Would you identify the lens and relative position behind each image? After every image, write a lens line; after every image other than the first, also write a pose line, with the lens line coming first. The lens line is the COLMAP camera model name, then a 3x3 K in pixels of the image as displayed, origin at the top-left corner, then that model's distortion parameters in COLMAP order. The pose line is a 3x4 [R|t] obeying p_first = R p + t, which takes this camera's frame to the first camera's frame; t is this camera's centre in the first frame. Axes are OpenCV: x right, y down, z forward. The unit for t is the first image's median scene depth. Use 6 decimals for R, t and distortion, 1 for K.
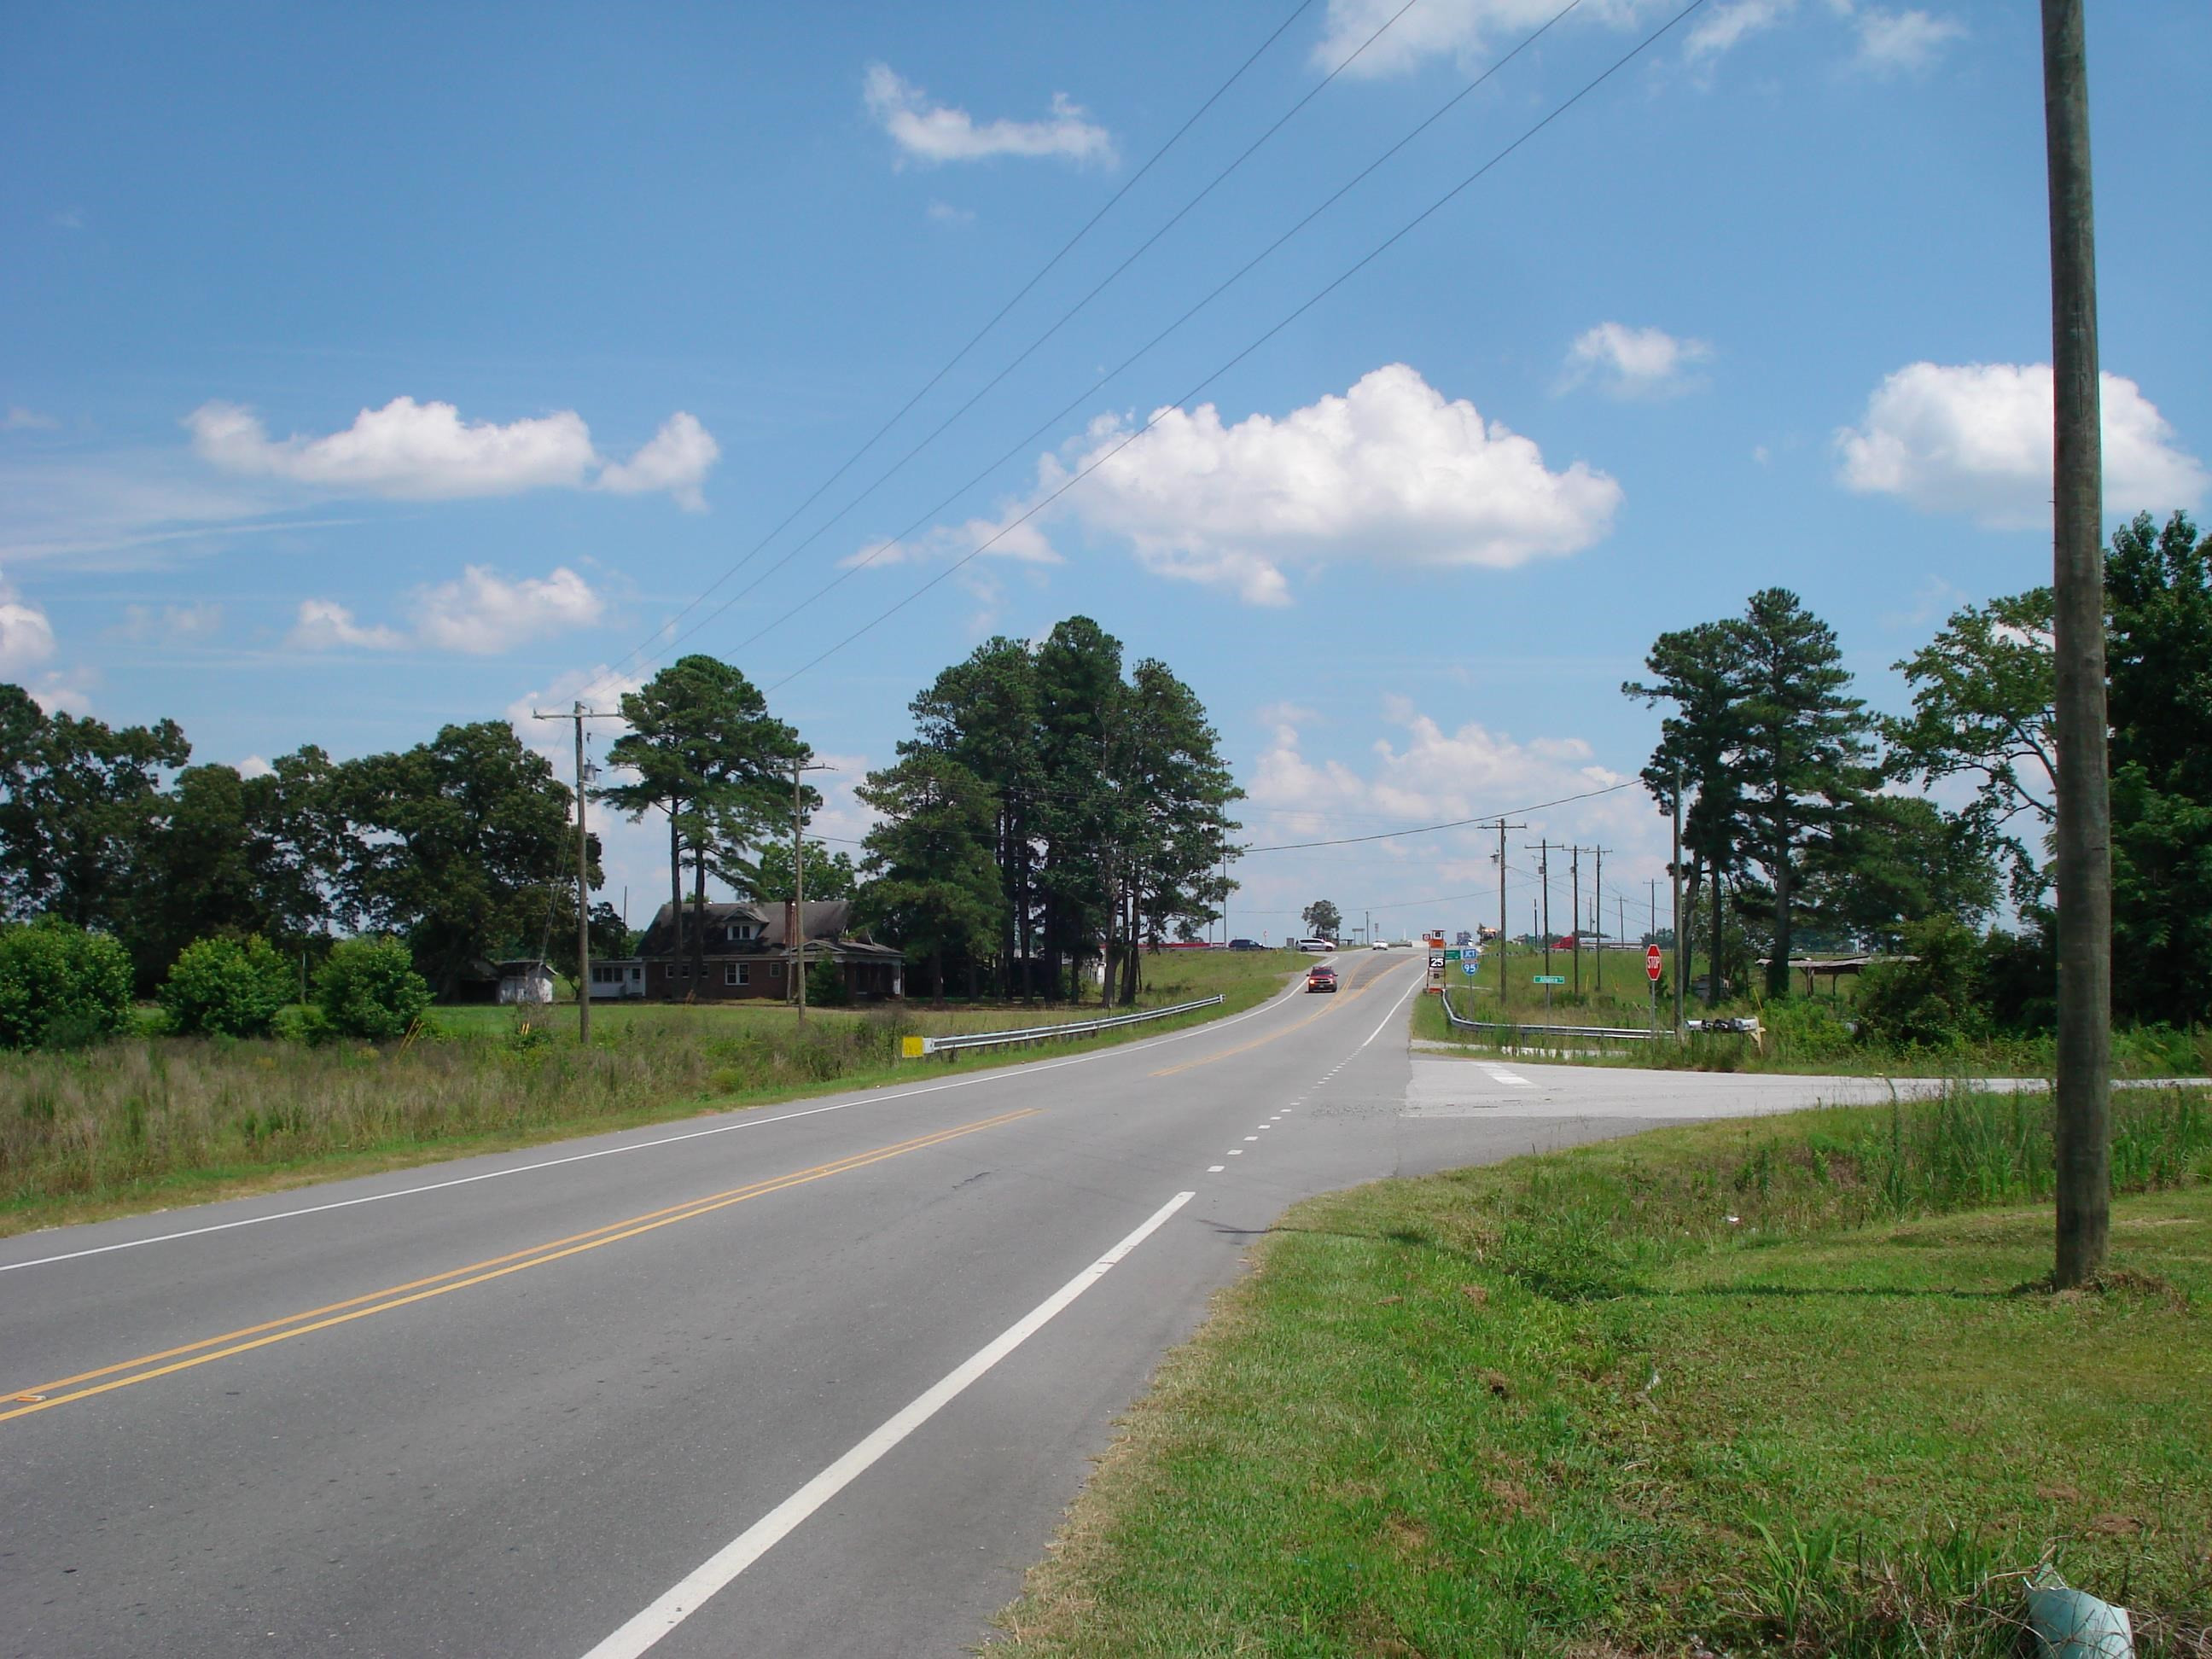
lens RADIAL K [[2520.3, 0, 1114.2], [0, 2520.3, 827.3], [0, 0, 1]] dist [-0.079050, -0.055535]
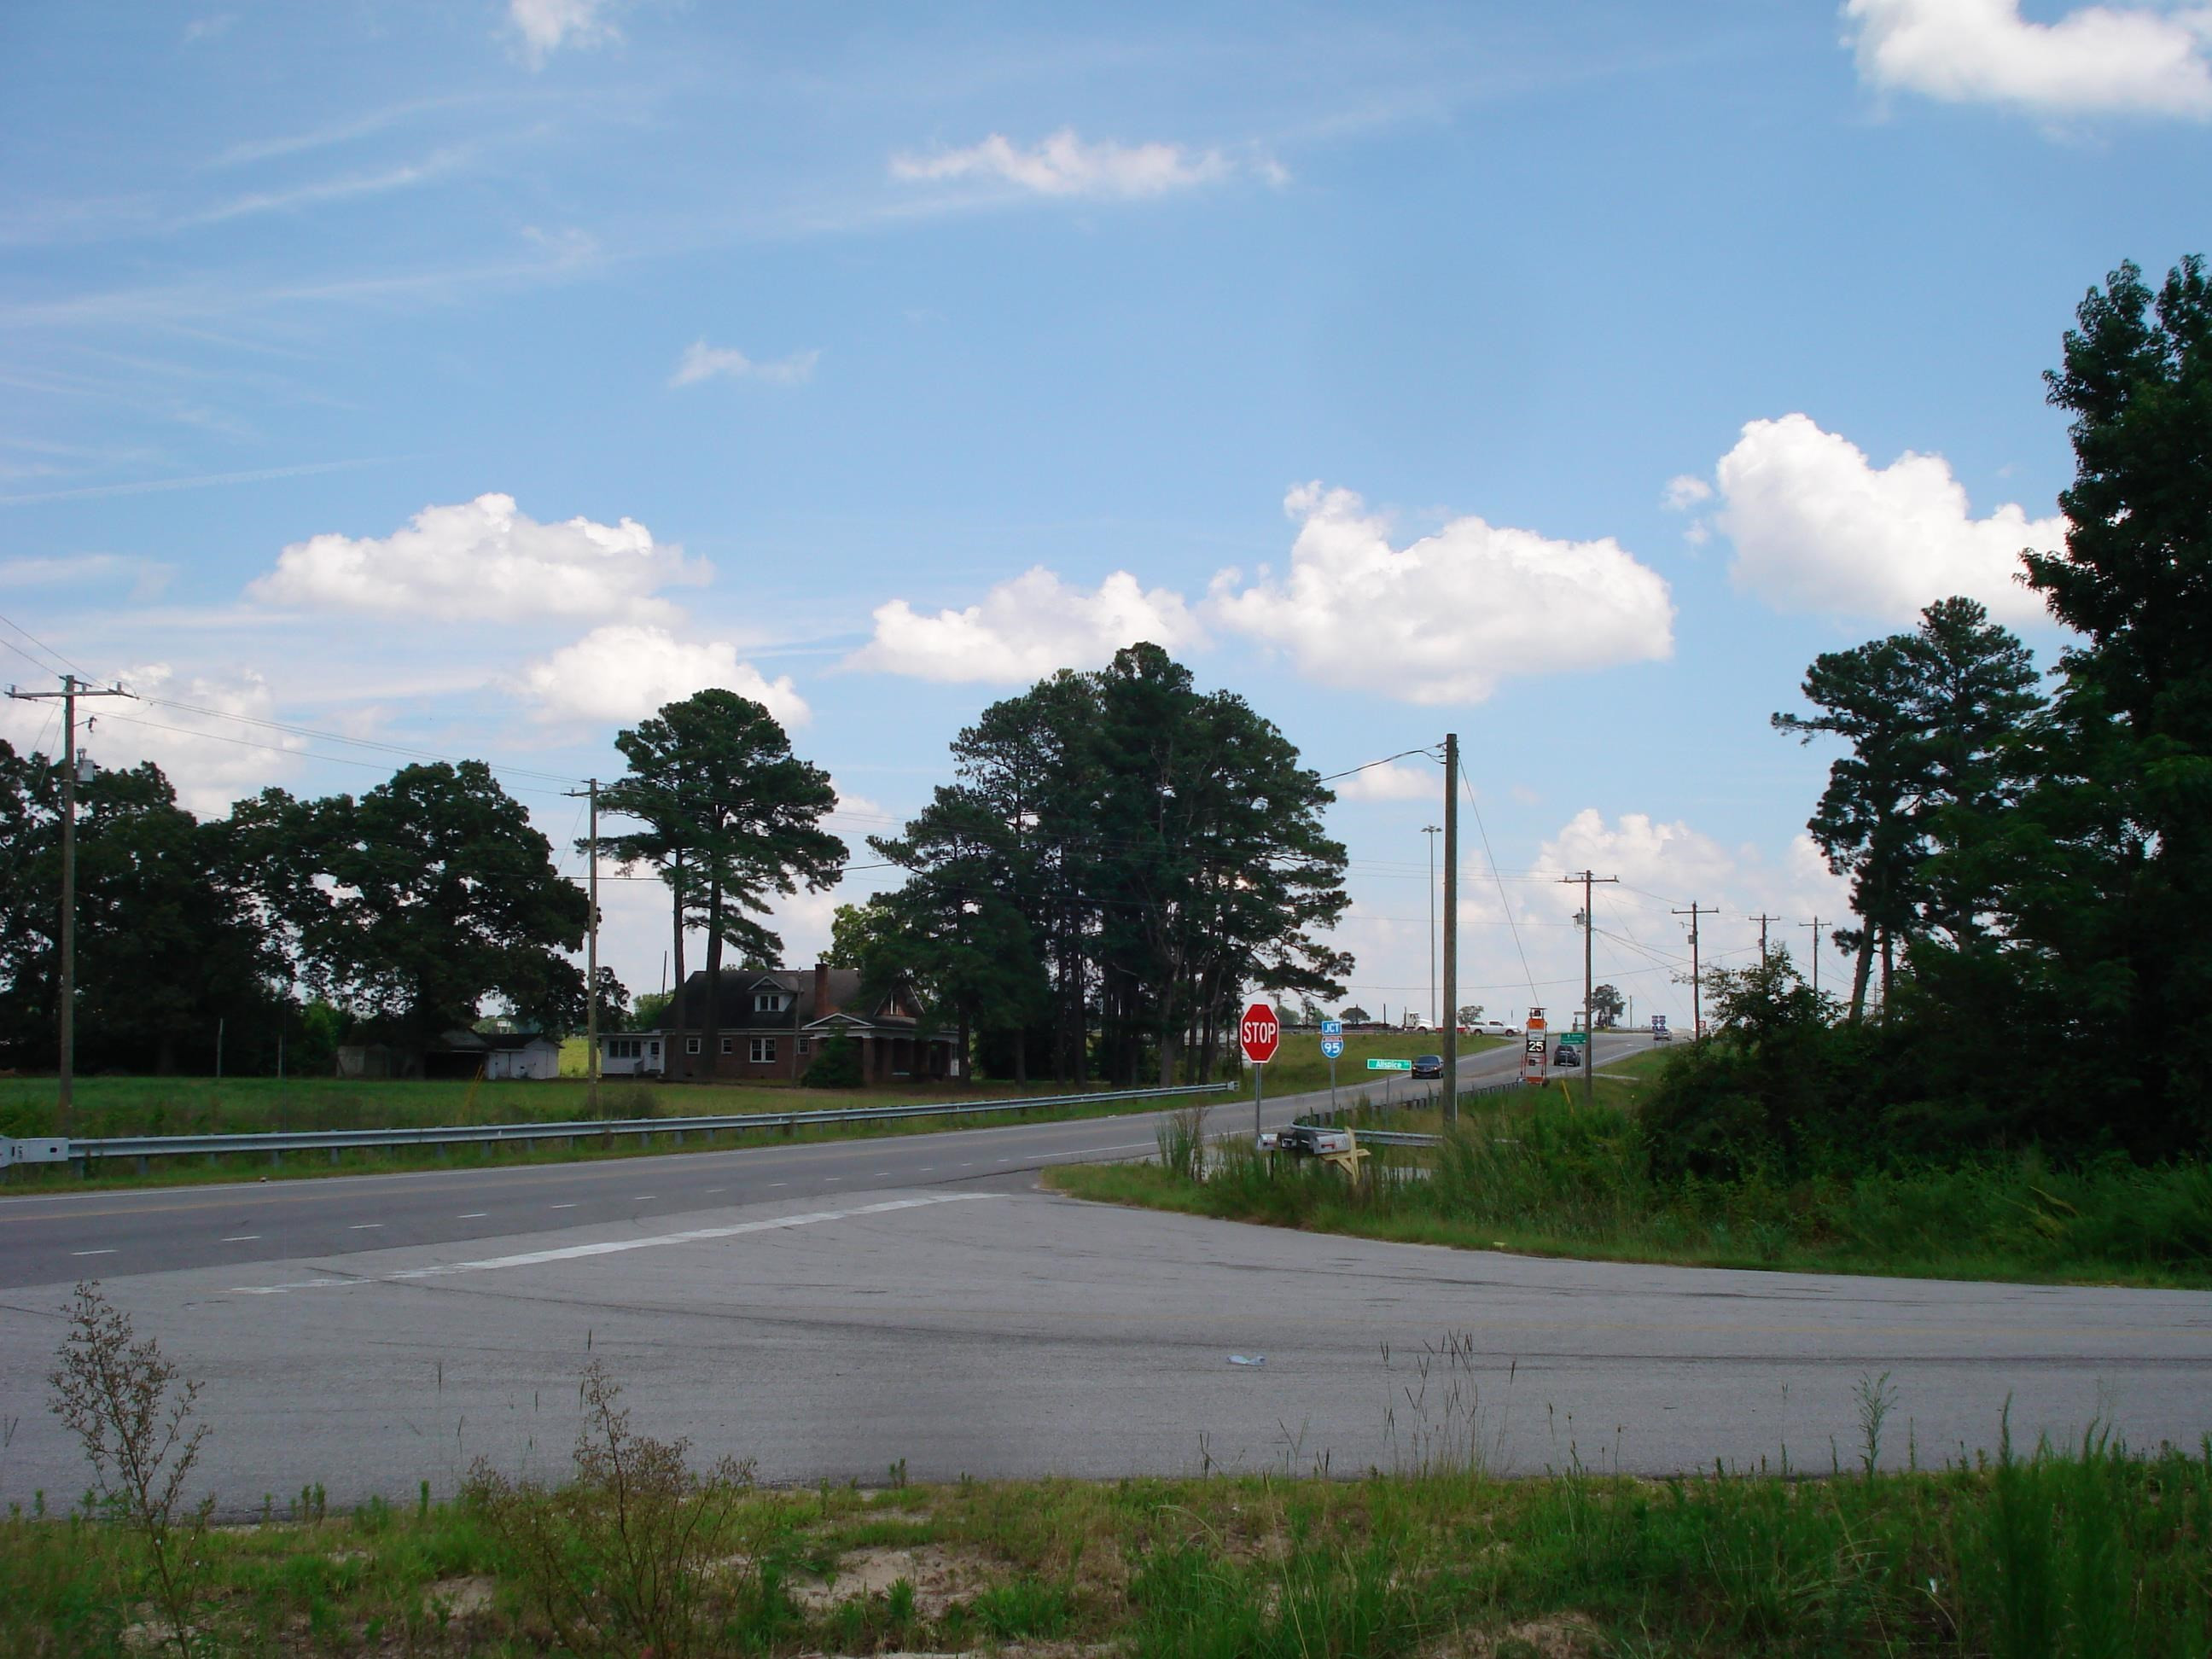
lens RADIAL K [[2520.3, 0, 1114.2], [0, 2520.3, 827.3], [0, 0, 1]] dist [-0.079050, -0.055535]
pose [[0.991565, 0.002019, -0.129591, 0.090975], [-0.006274, 0.999454, -0.032435, 0.008322], [0.129455, 0.032974, 0.991037, 0.144300]]
